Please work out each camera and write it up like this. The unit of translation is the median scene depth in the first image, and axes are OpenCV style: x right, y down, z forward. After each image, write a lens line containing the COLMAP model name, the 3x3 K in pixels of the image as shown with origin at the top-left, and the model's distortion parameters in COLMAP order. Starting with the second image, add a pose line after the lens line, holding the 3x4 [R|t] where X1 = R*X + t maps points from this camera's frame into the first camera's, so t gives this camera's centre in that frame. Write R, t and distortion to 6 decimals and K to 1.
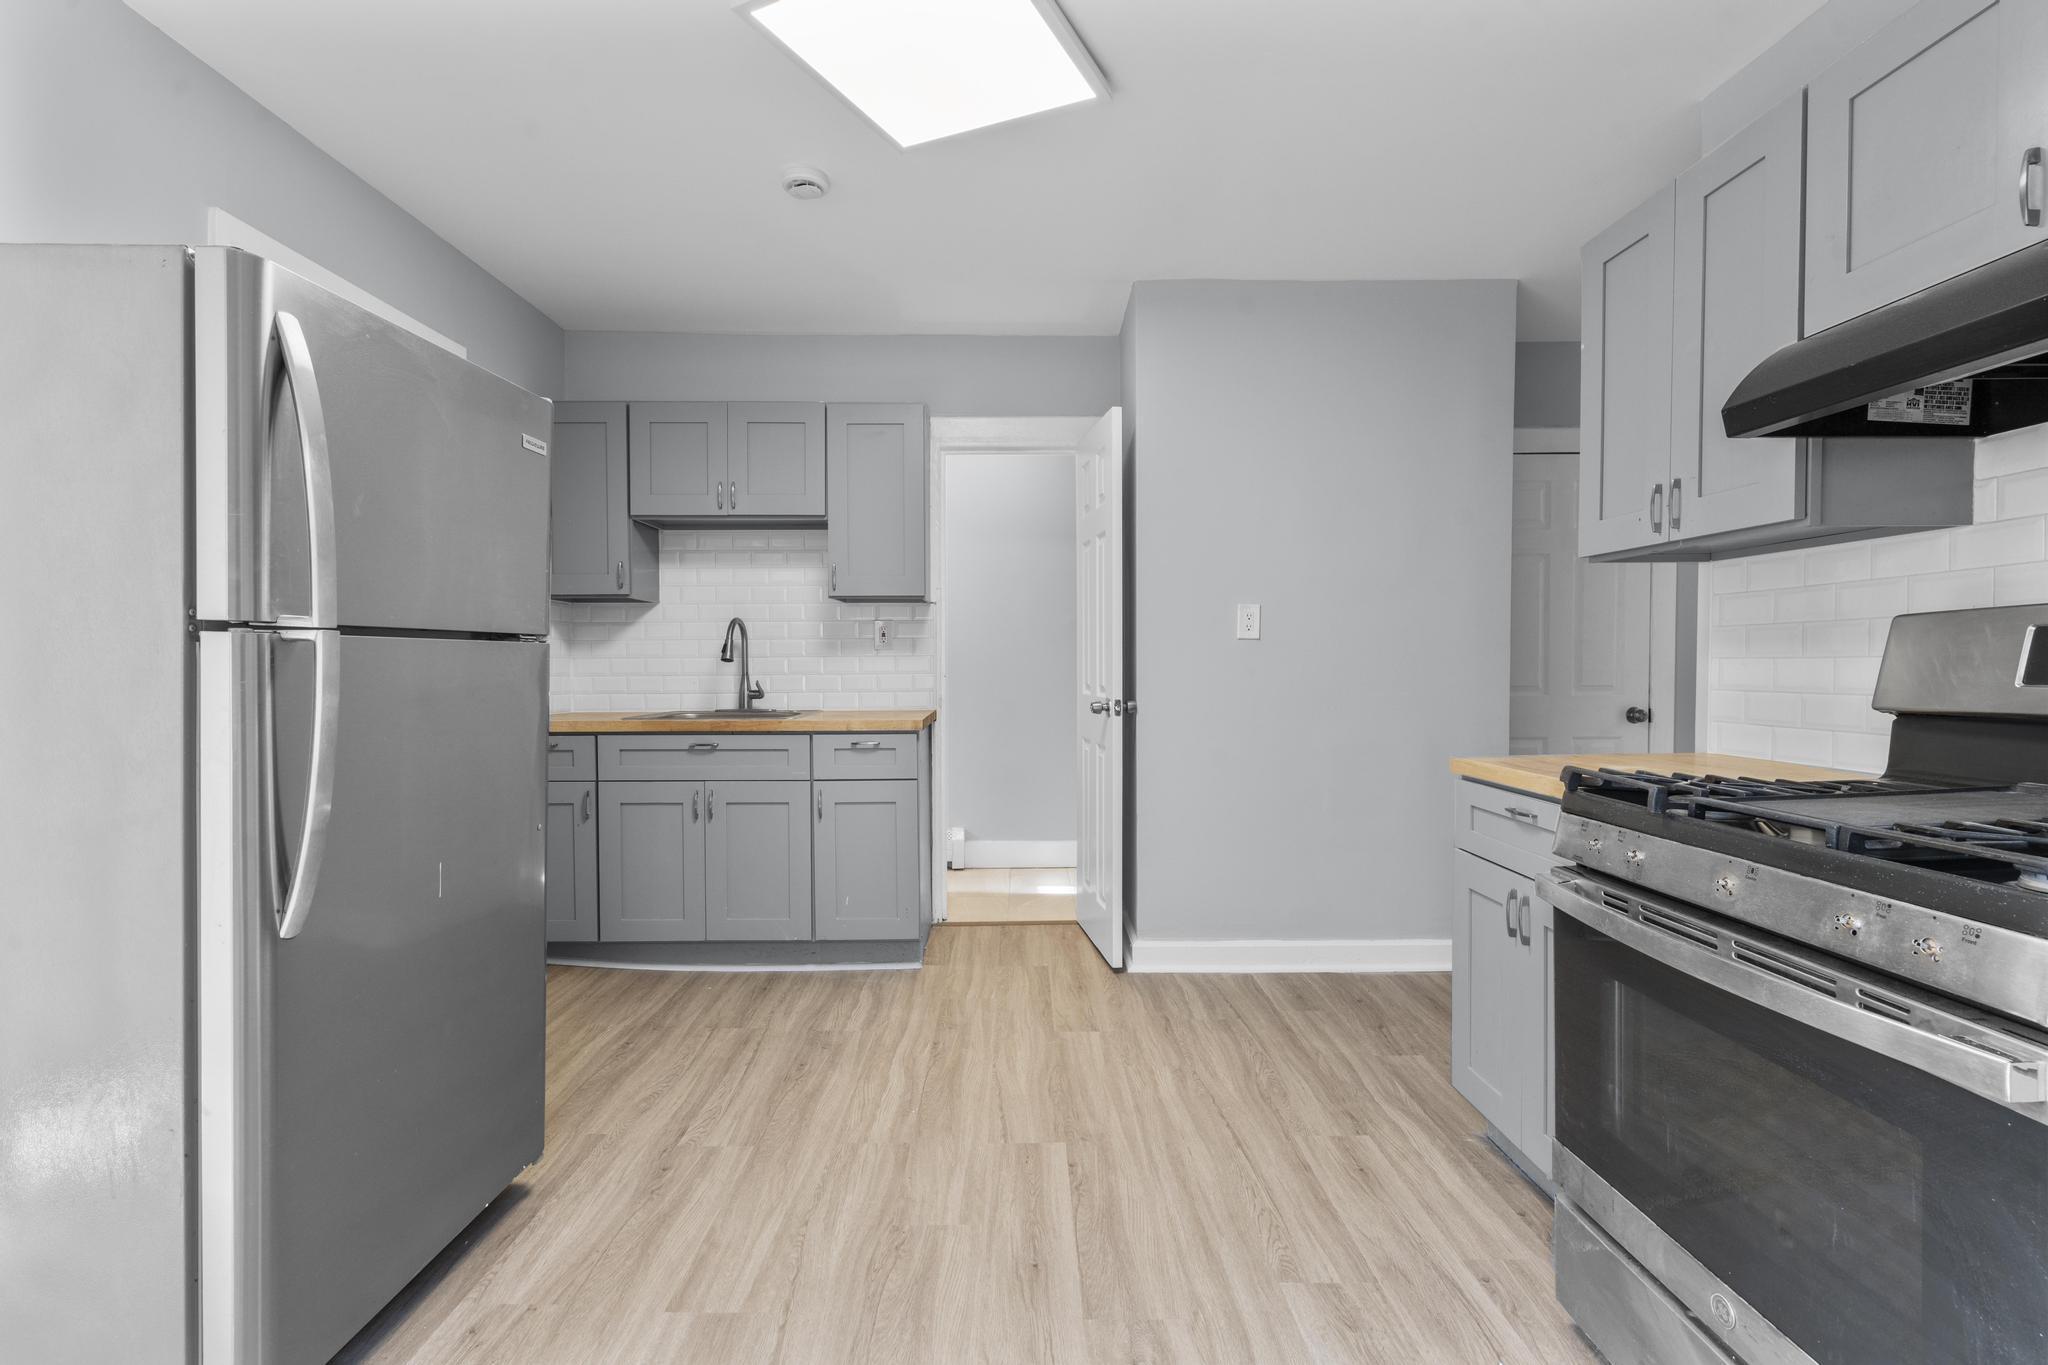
lens RADIAL K [[910.0, 0, 1024.9], [0, 910.0, 689.8], [0, 0, 1]] dist [-0.012071, 0.004600]
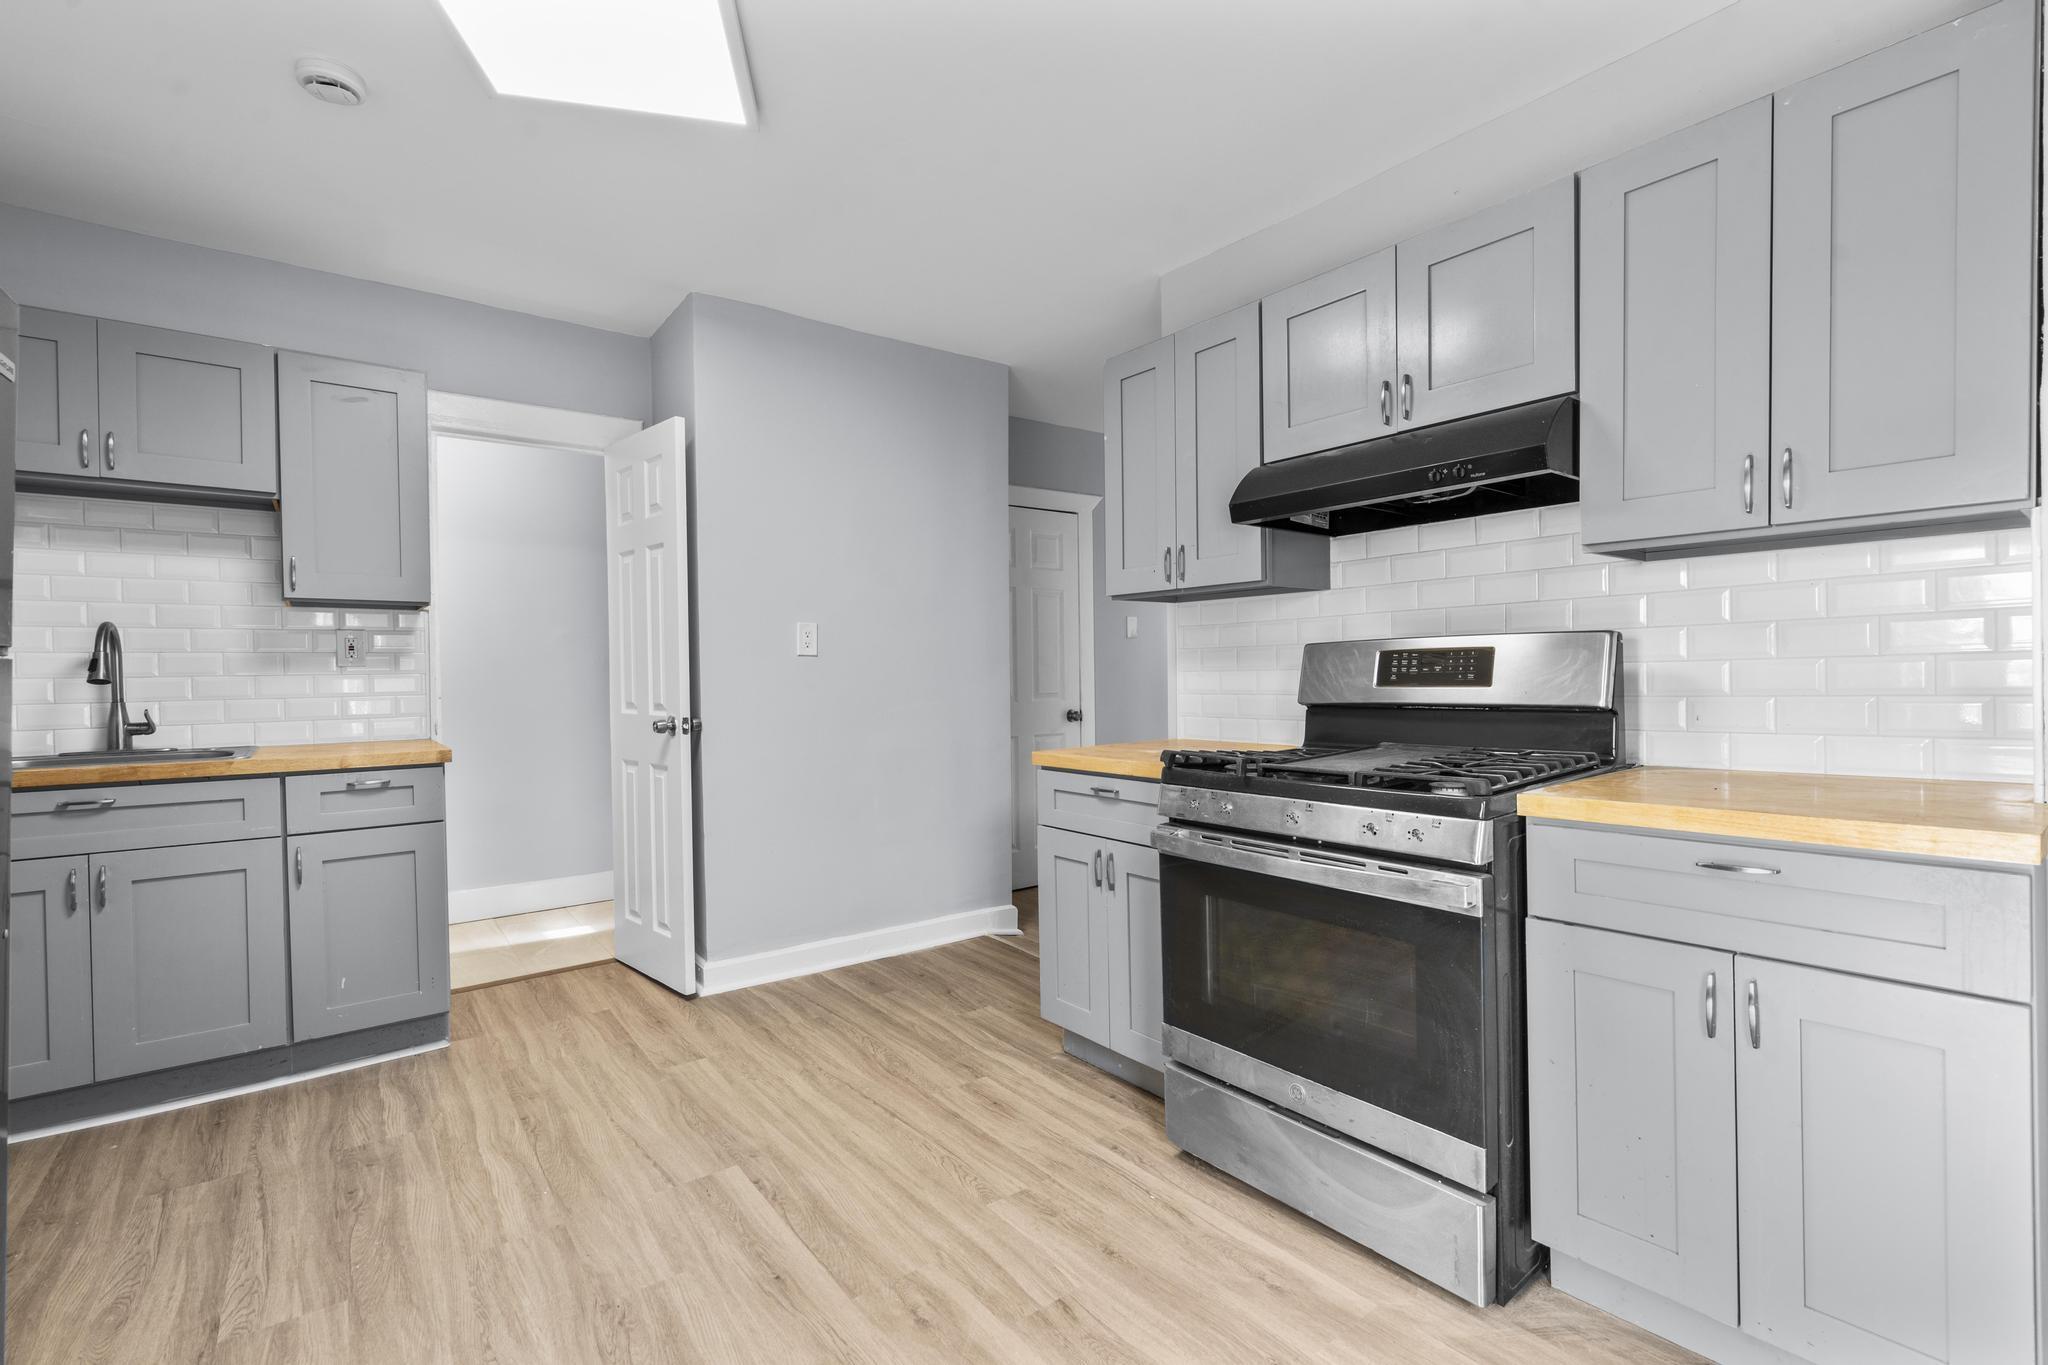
lens RADIAL K [[909.2, 0, 1022.0], [0, 909.2, 689.6], [0, 0, 1]] dist [-0.013718, 0.004246]
pose [[0.799200, -0.017413, 0.600813, -0.256431], [0.027476, 0.999594, -0.007579, -0.002121], [-0.600437, 0.022565, 0.799353, 0.013003]]
